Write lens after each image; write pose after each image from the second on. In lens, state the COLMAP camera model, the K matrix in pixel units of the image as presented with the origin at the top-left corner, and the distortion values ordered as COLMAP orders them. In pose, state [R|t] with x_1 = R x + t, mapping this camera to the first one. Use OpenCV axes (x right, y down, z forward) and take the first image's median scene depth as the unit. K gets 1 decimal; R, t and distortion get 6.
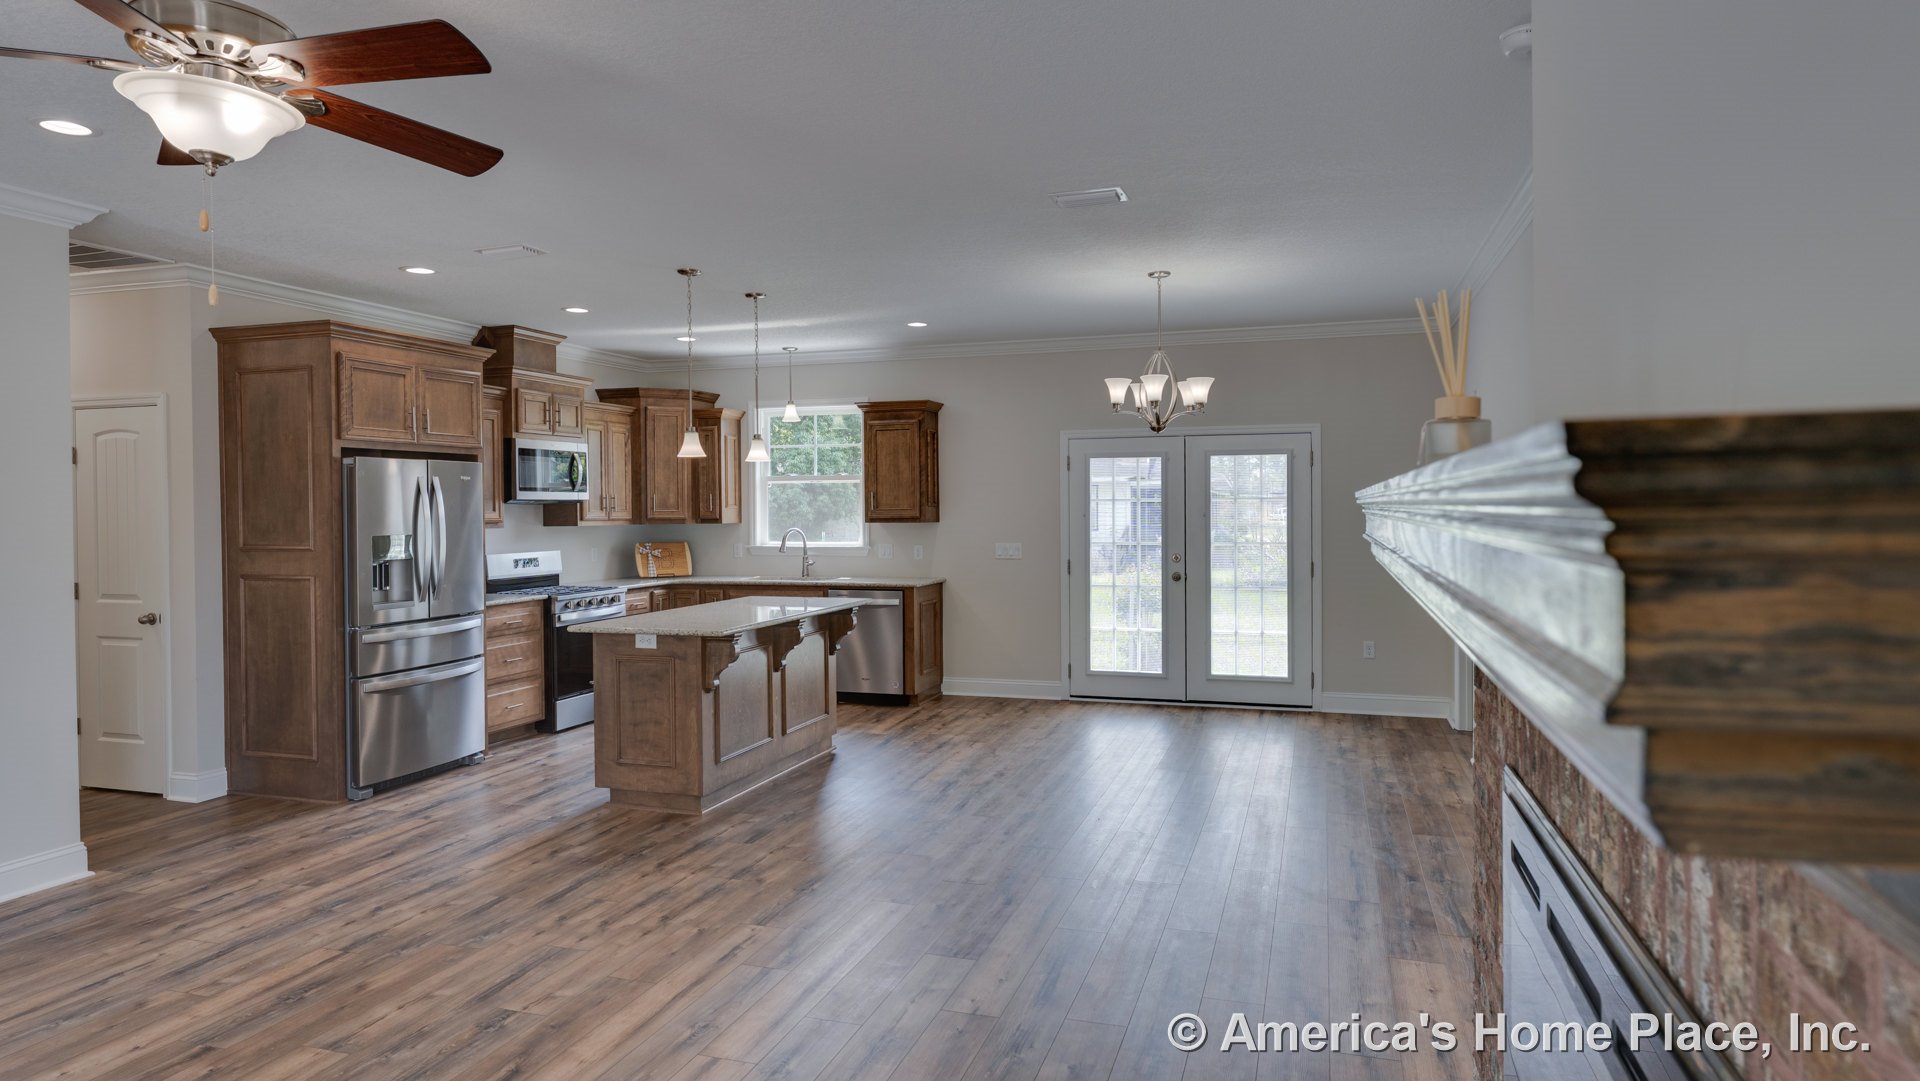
lens RADIAL K [[1120.6, 0, 950.1], [0, 1120.6, 517.9], [0, 0, 1]] dist [0.000701, 0.000012]
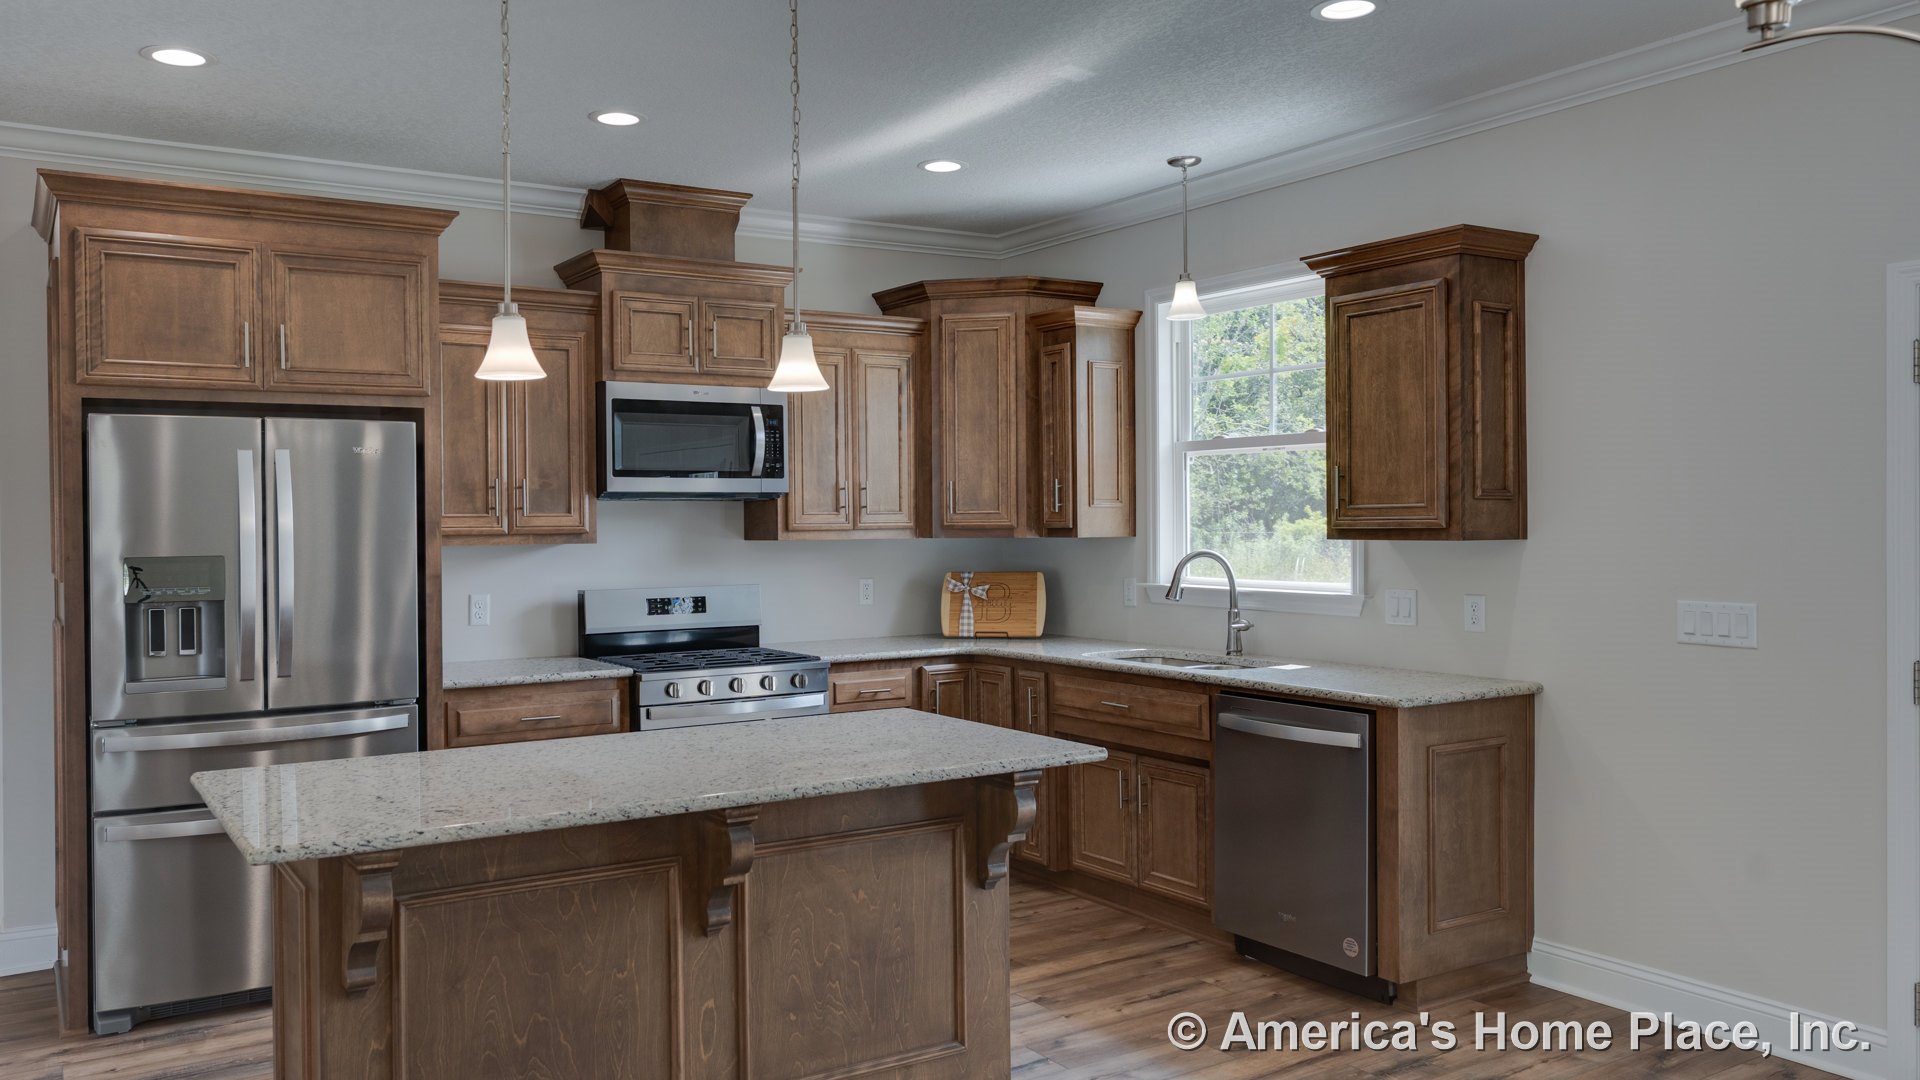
lens RADIAL K [[1429.3, 0, 831.0], [0, 1429.3, 528.7], [0, 0, 1]] dist [0.011272, -0.014227]
pose [[0.757916, 0.004508, -0.652336, 0.131805], [-0.003306, 0.999990, 0.003069, -0.000619], [0.652344, -0.000170, 0.757923, 0.462977]]
